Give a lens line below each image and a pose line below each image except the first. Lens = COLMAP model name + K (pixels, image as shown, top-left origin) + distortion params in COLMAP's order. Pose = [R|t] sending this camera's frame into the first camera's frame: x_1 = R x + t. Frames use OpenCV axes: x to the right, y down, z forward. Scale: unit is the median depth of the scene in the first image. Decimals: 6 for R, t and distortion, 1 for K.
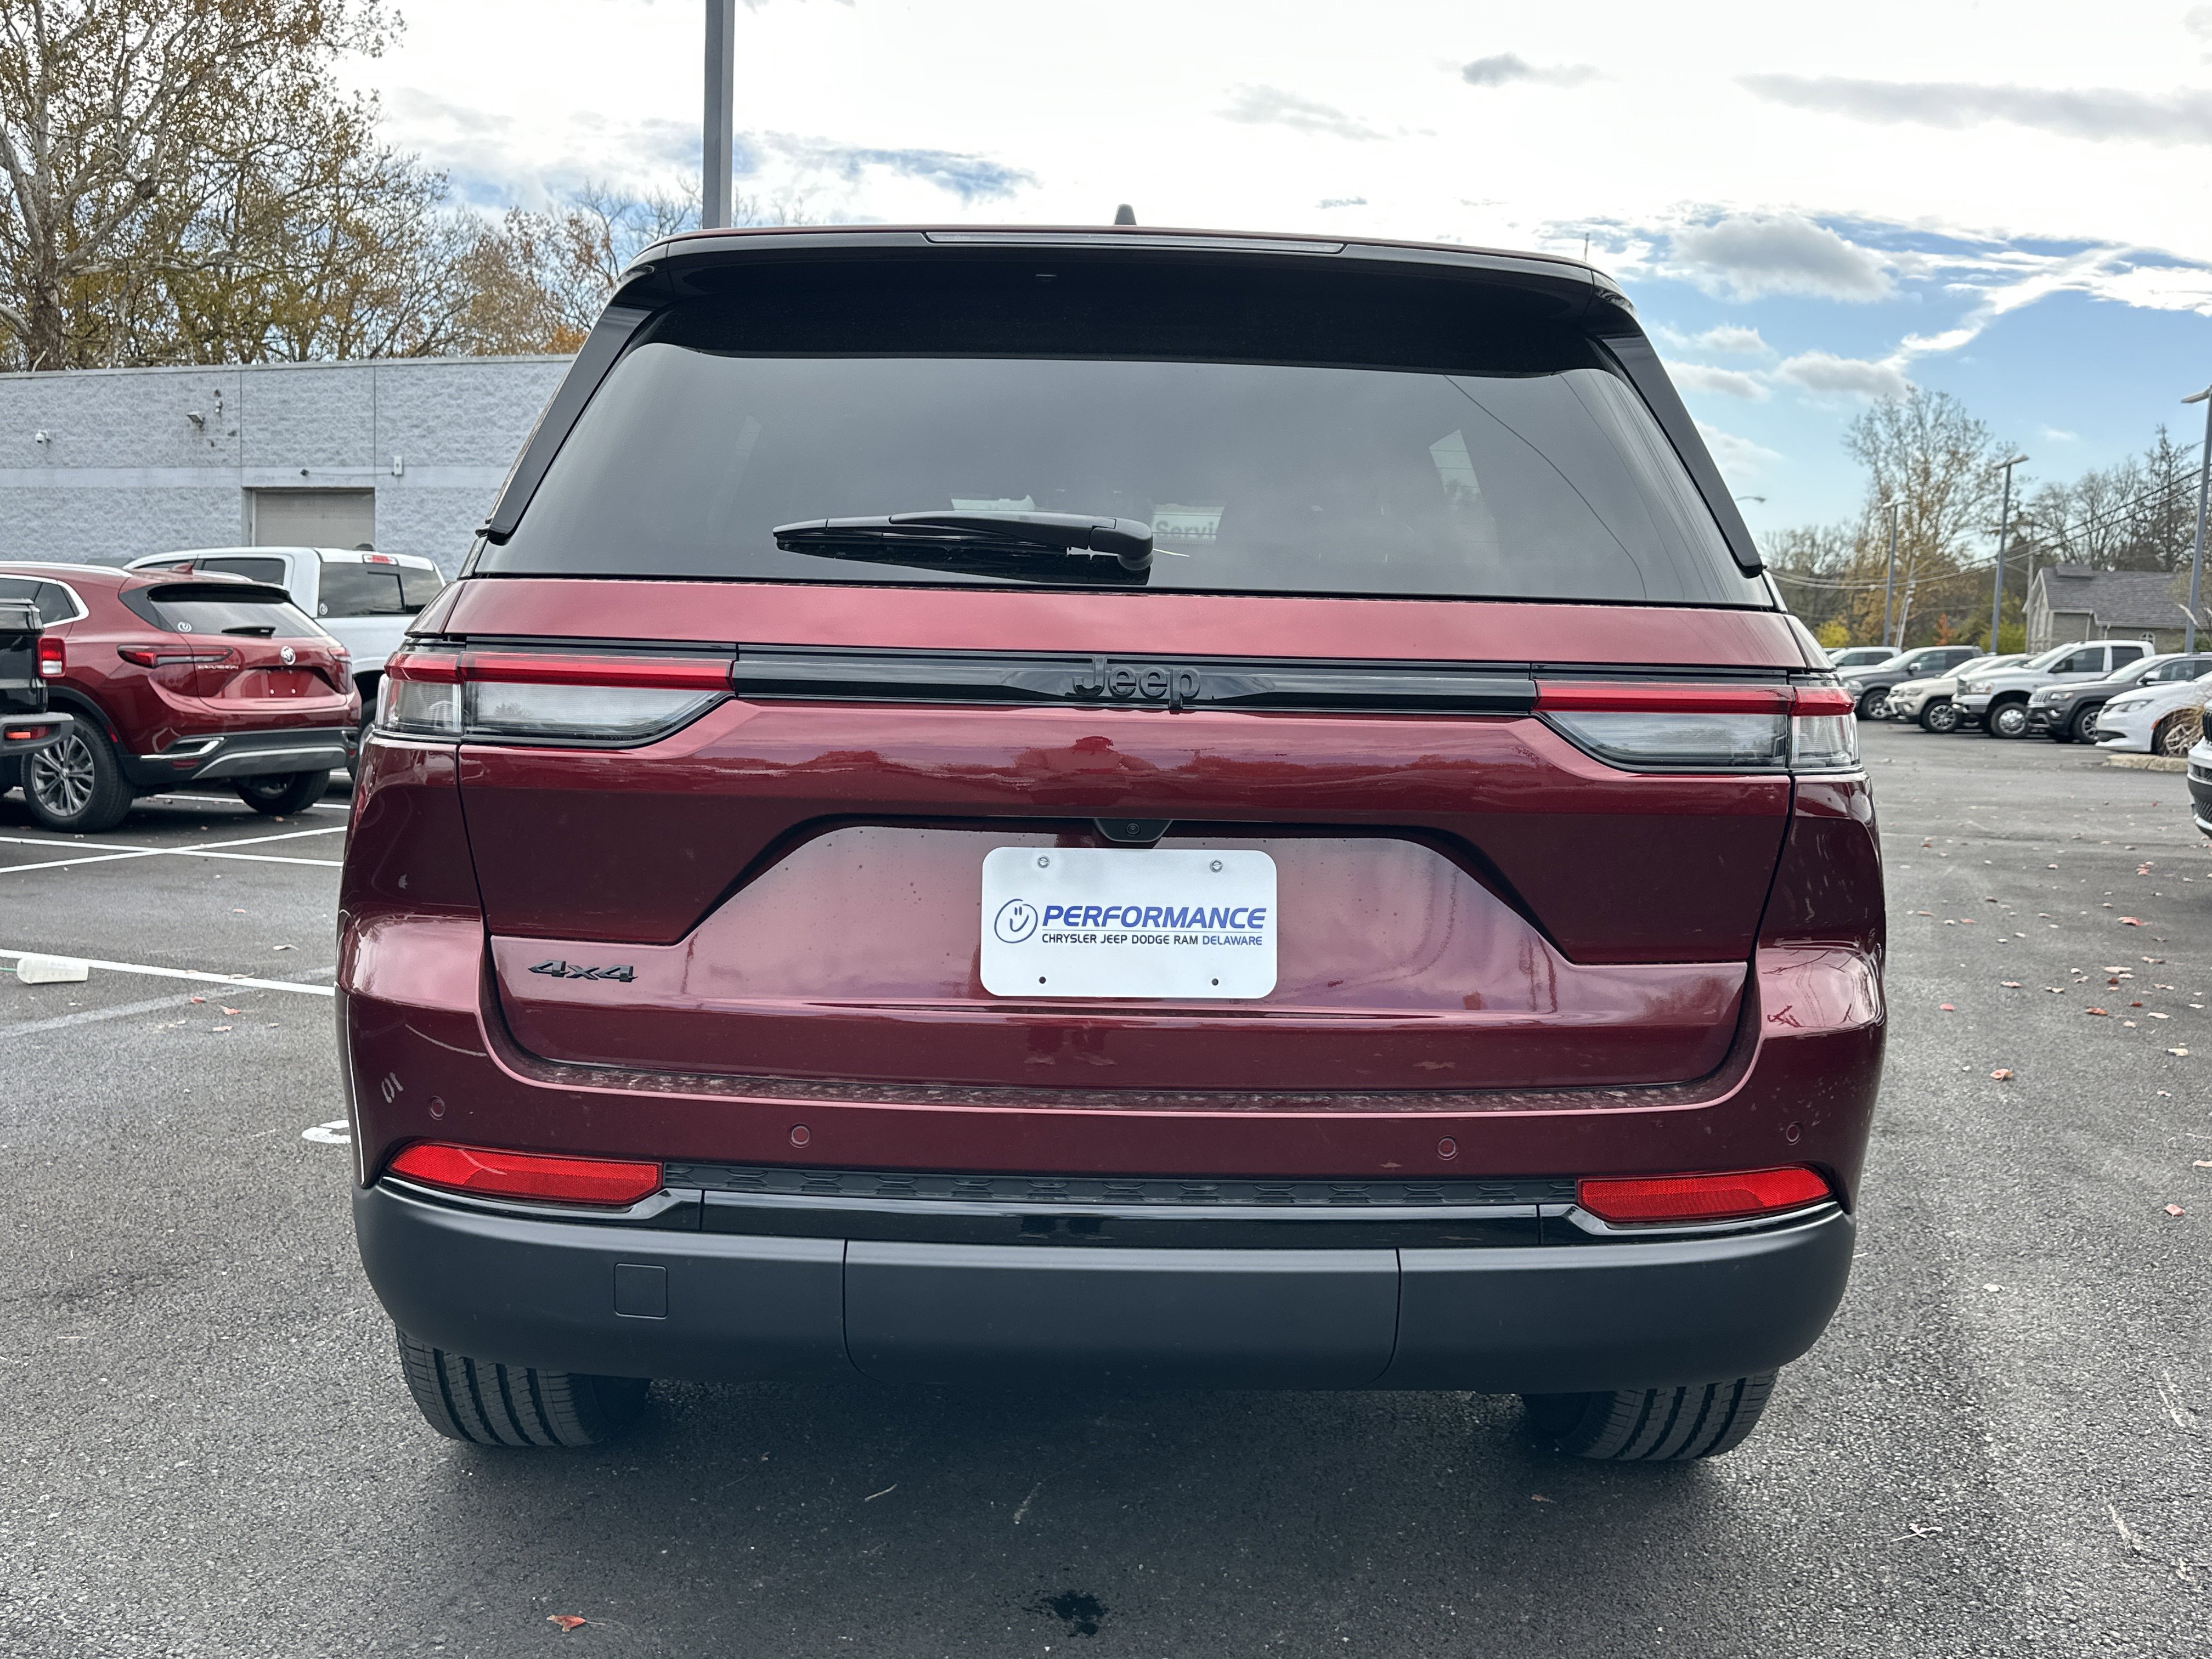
lens RADIAL K [[1878.4, 0, 1032.4], [0, 1878.4, 788.3], [0, 0, 1]] dist [0.104151, -0.151793]
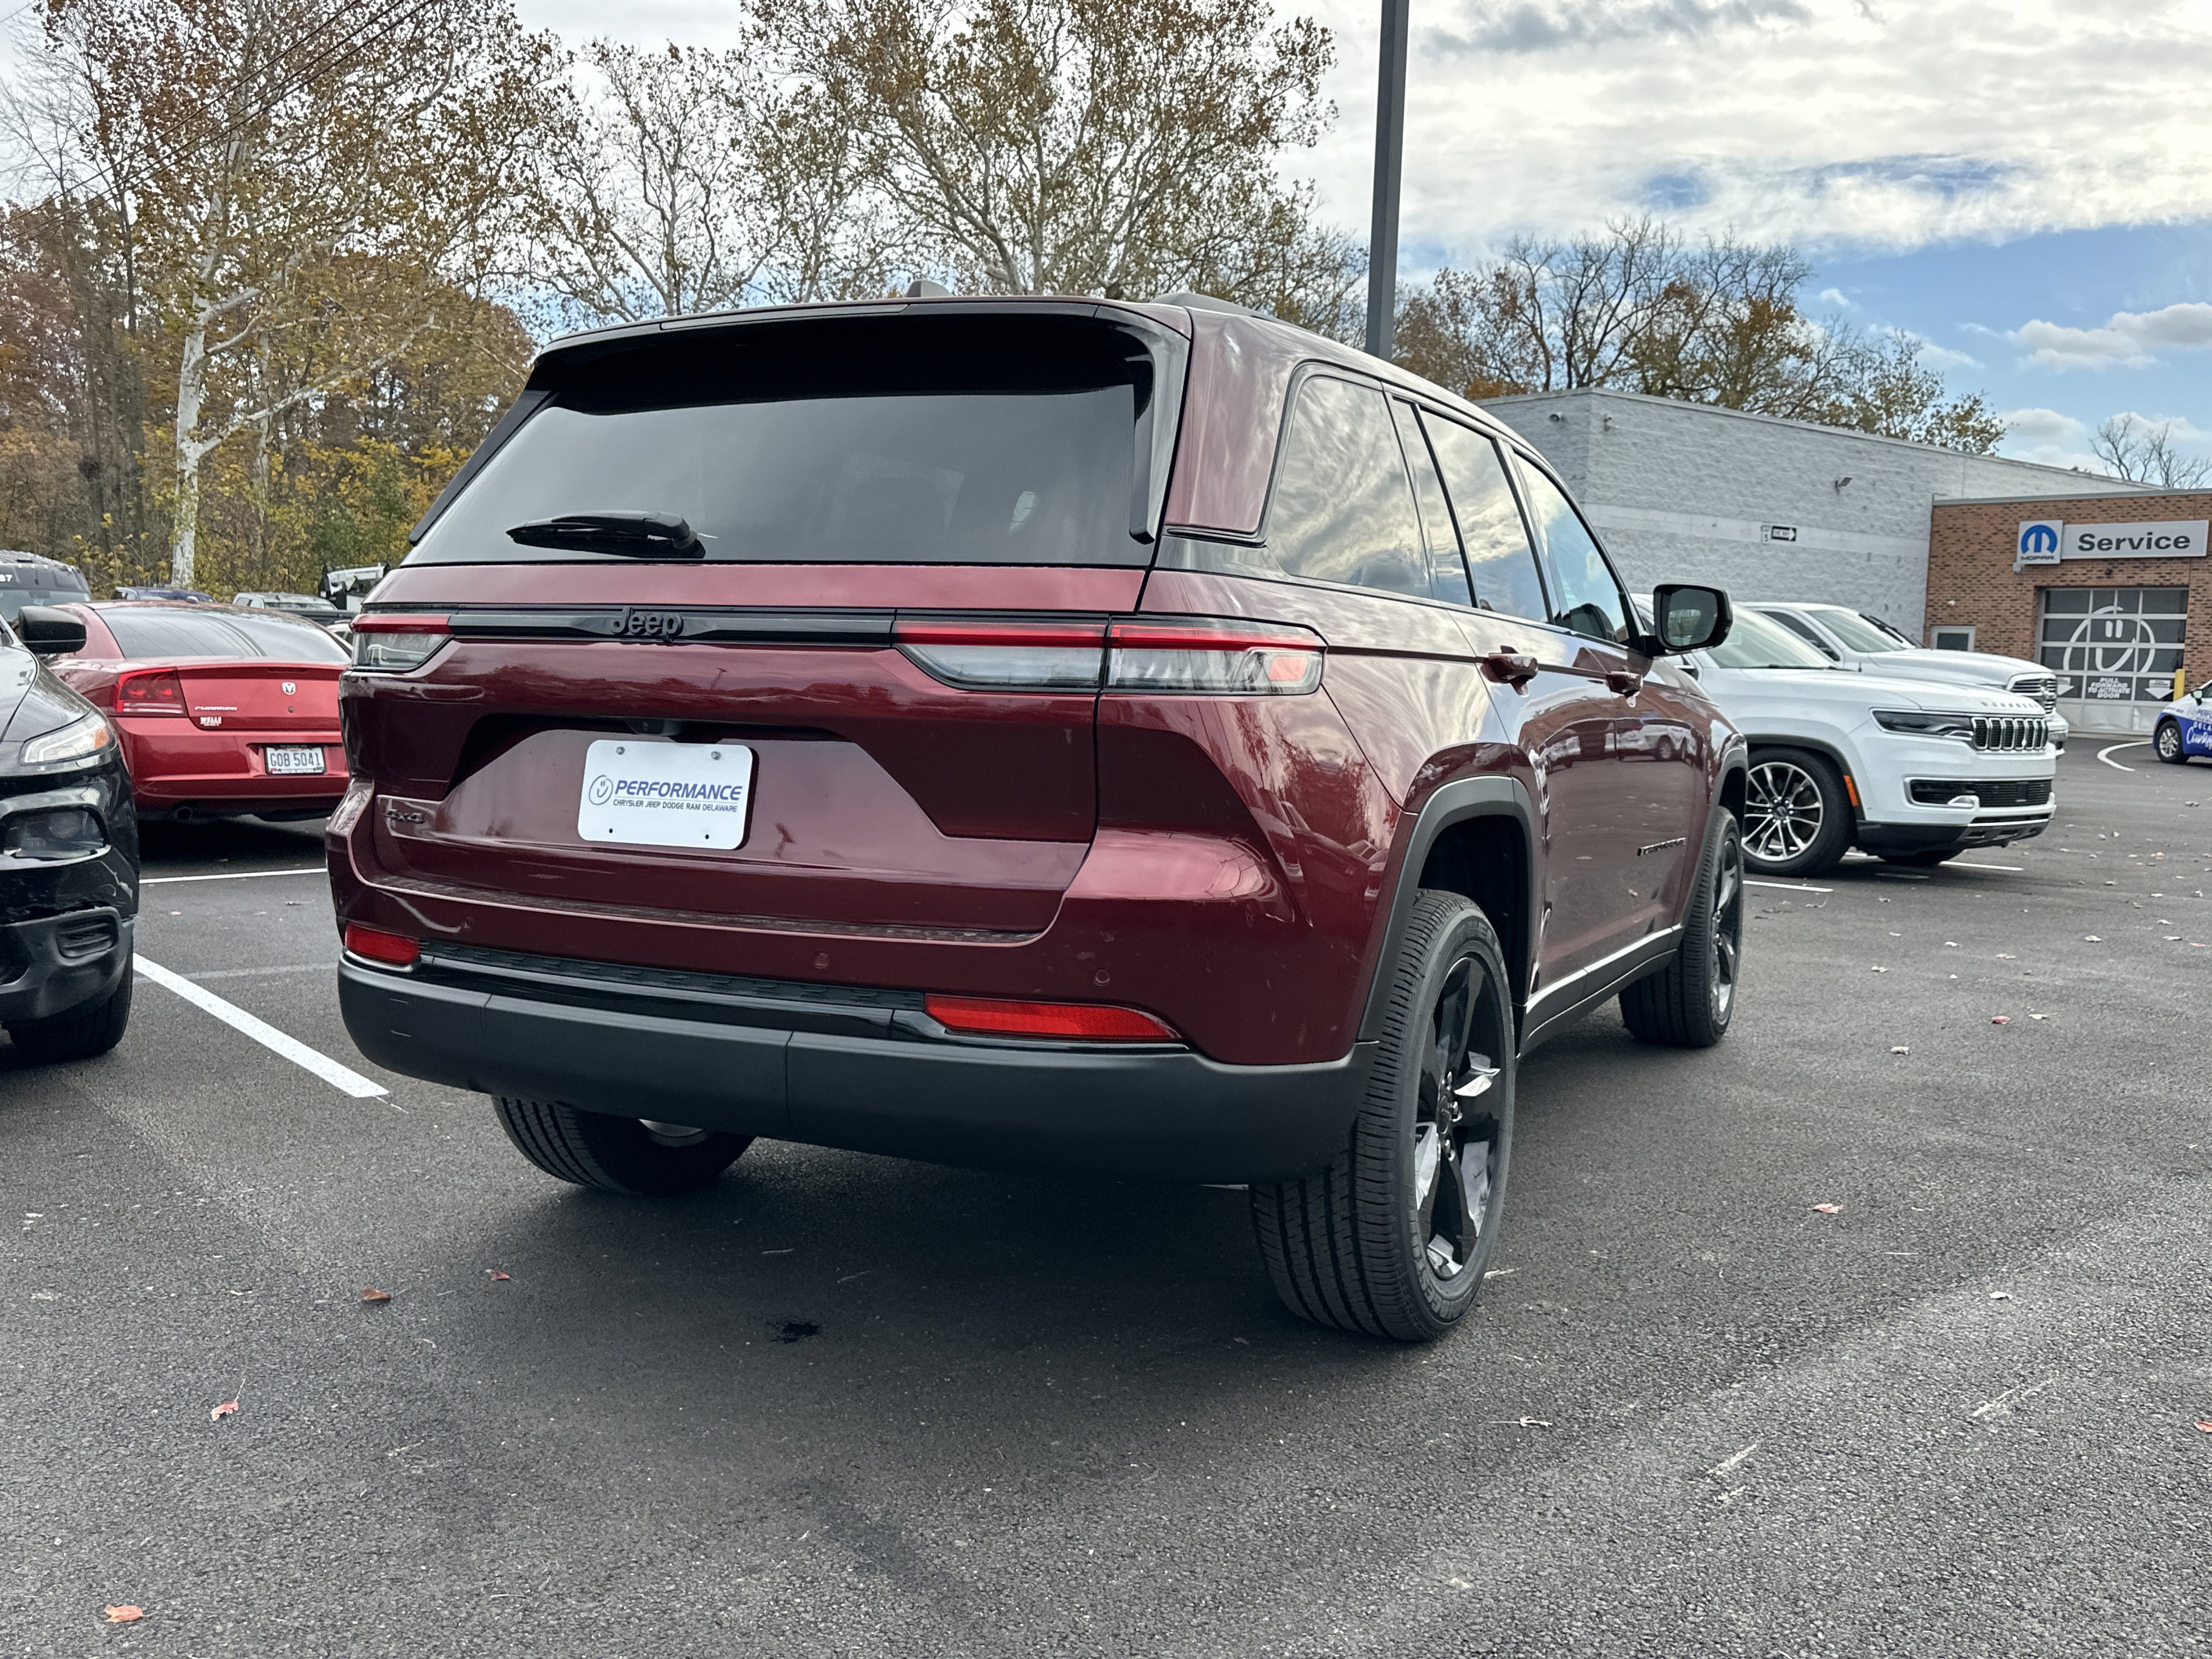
lens RADIAL K [[1878.4, 0, 1123.4], [0, 1878.4, 822.5], [0, 0, 1]] dist [0.104151, -0.151793]
pose [[0.882339, 0.033648, -0.469409, 0.804852], [-0.036852, 0.999318, 0.002362, 0.059699], [0.469168, 0.015215, 0.882978, -0.085065]]
